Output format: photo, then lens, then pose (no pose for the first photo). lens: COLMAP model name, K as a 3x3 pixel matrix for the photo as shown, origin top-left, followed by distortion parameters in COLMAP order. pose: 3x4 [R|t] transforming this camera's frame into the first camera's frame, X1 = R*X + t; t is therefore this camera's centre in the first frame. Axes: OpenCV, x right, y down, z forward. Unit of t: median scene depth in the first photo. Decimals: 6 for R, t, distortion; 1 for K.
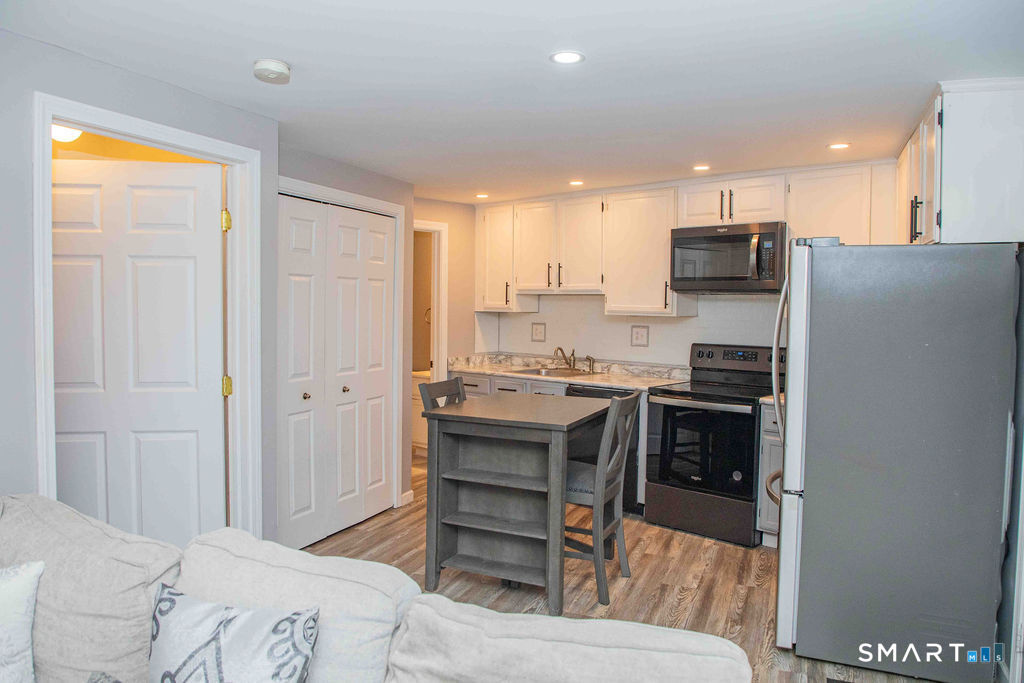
lens RADIAL K [[733.2, 0, 511.7], [0, 733.2, 335.2], [0, 0, 1]] dist [-0.073246, 0.042461]
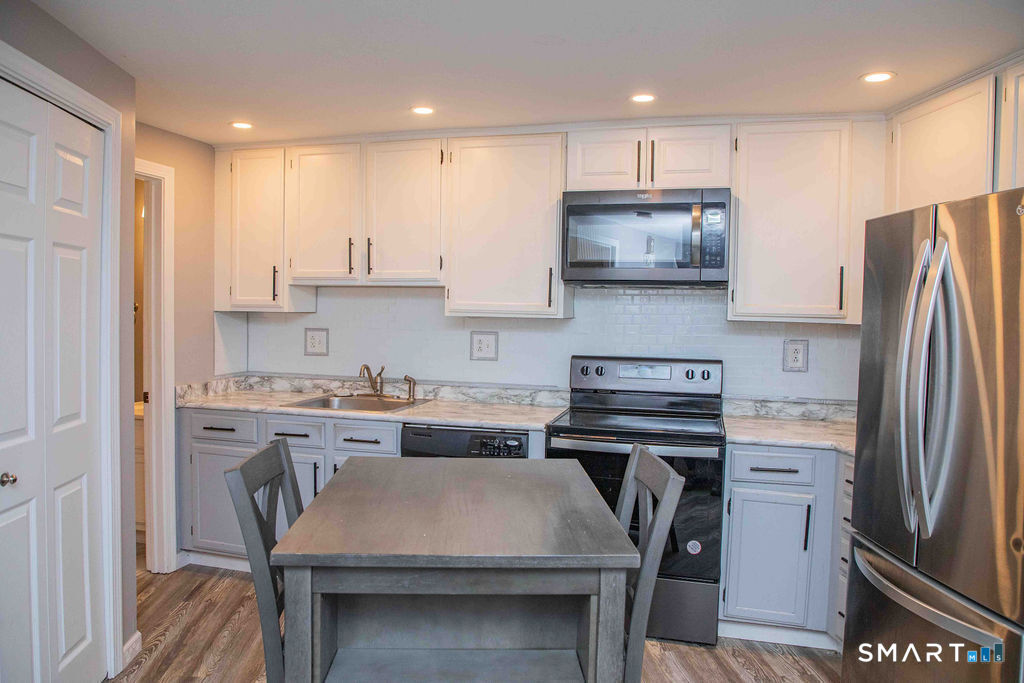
lens RADIAL K [[699.7, 0, 513.3], [0, 699.7, 337.4], [0, 0, 1]] dist [-0.072933, 0.032255]
pose [[0.882878, -0.014162, 0.469388, -0.132930], [0.012904, 0.999899, 0.005897, -0.012225], [-0.469424, 0.000851, 0.882972, 0.435428]]
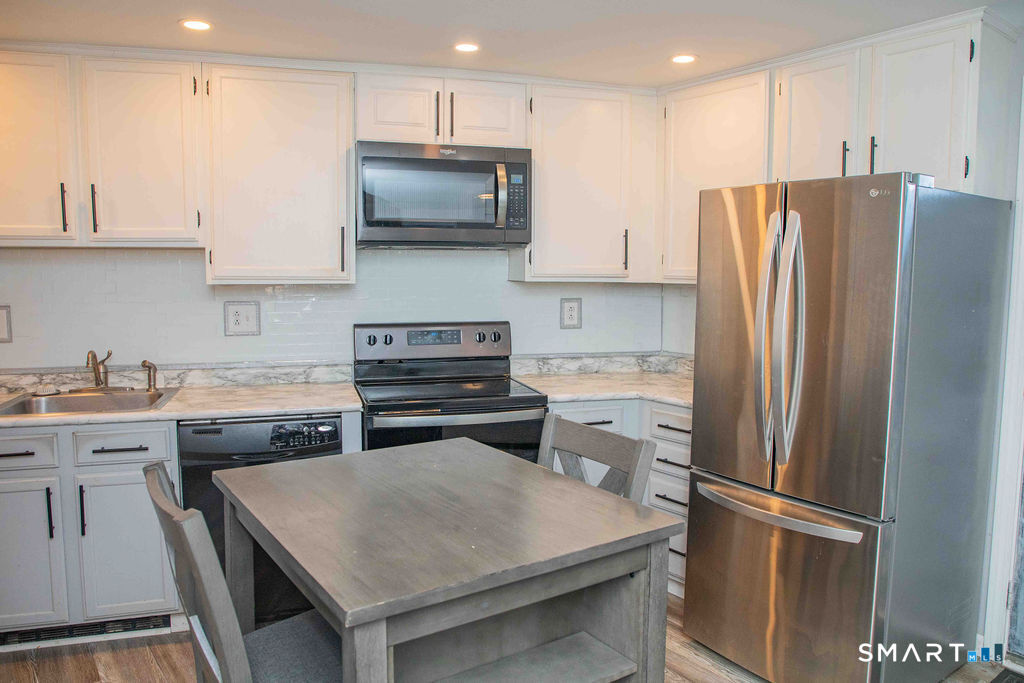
lens RADIAL K [[733.2, 0, 511.7], [0, 733.2, 335.2], [0, 0, 1]] dist [-0.073246, 0.042461]
pose [[0.508840, -0.086794, 0.856474, -0.249091], [0.039838, 0.996213, 0.077287, -0.025081], [-0.859939, -0.005207, 0.510371, 0.571748]]
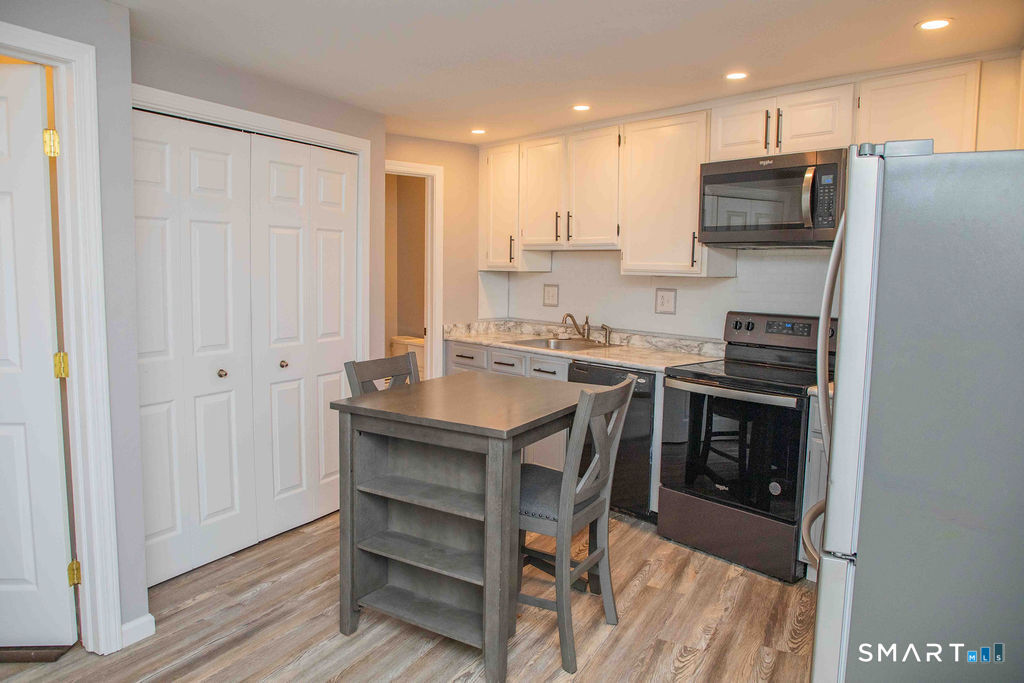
lens RADIAL K [[706.3, 0, 510.7], [0, 706.3, 336.9], [0, 0, 1]] dist [-0.058871, 0.005354]
pose [[0.994122, 0.013965, -0.107364, 0.099493], [-0.007915, 0.998367, 0.056569, -0.002560], [0.107979, -0.055386, 0.992609, 0.227419]]
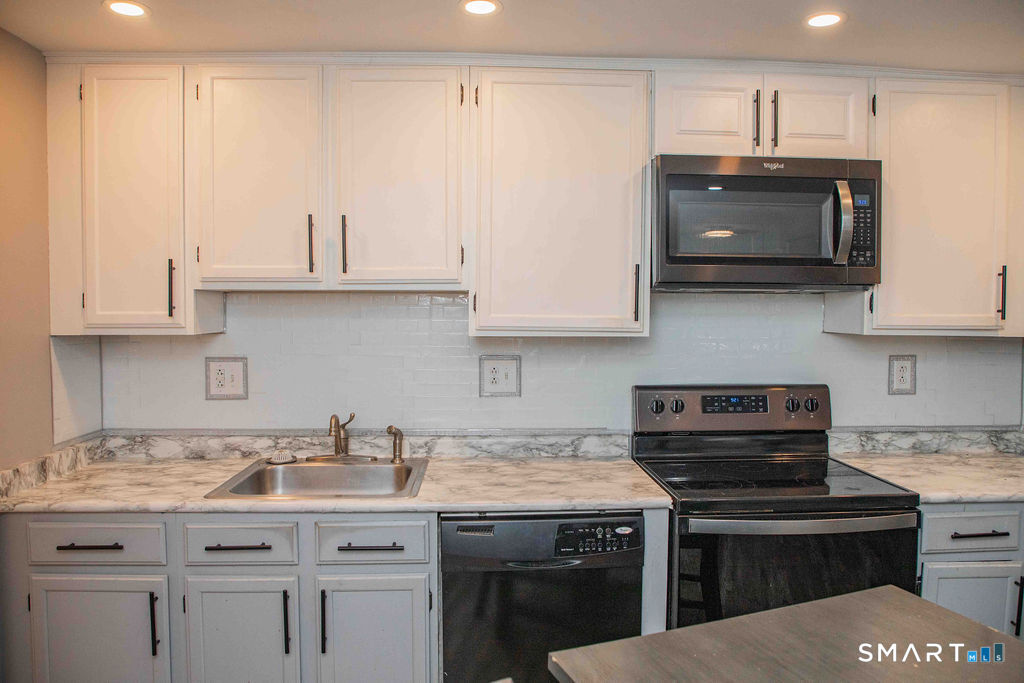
lens RADIAL K [[699.7, 0, 513.3], [0, 699.7, 337.4], [0, 0, 1]] dist [-0.072933, 0.032255]
pose [[0.692767, -0.038460, 0.720135, -0.177227], [0.035809, 0.999180, 0.018915, -0.037842], [-0.720272, 0.012683, 0.693576, 0.748515]]
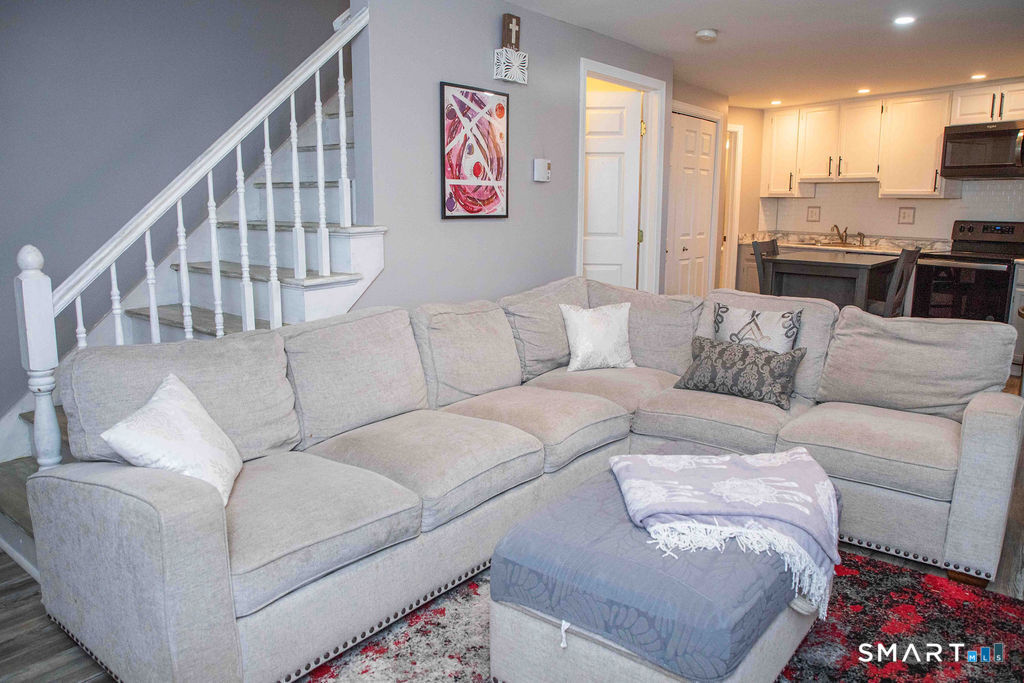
lens RADIAL K [[733.2, 0, 511.7], [0, 733.2, 335.2], [0, 0, 1]] dist [-0.073246, 0.042461]
pose [[0.964082, 0.040920, -0.262433, -0.157948], [-0.005780, 0.991059, 0.133298, 0.048479], [0.265541, -0.126993, 0.955699, -0.405013]]
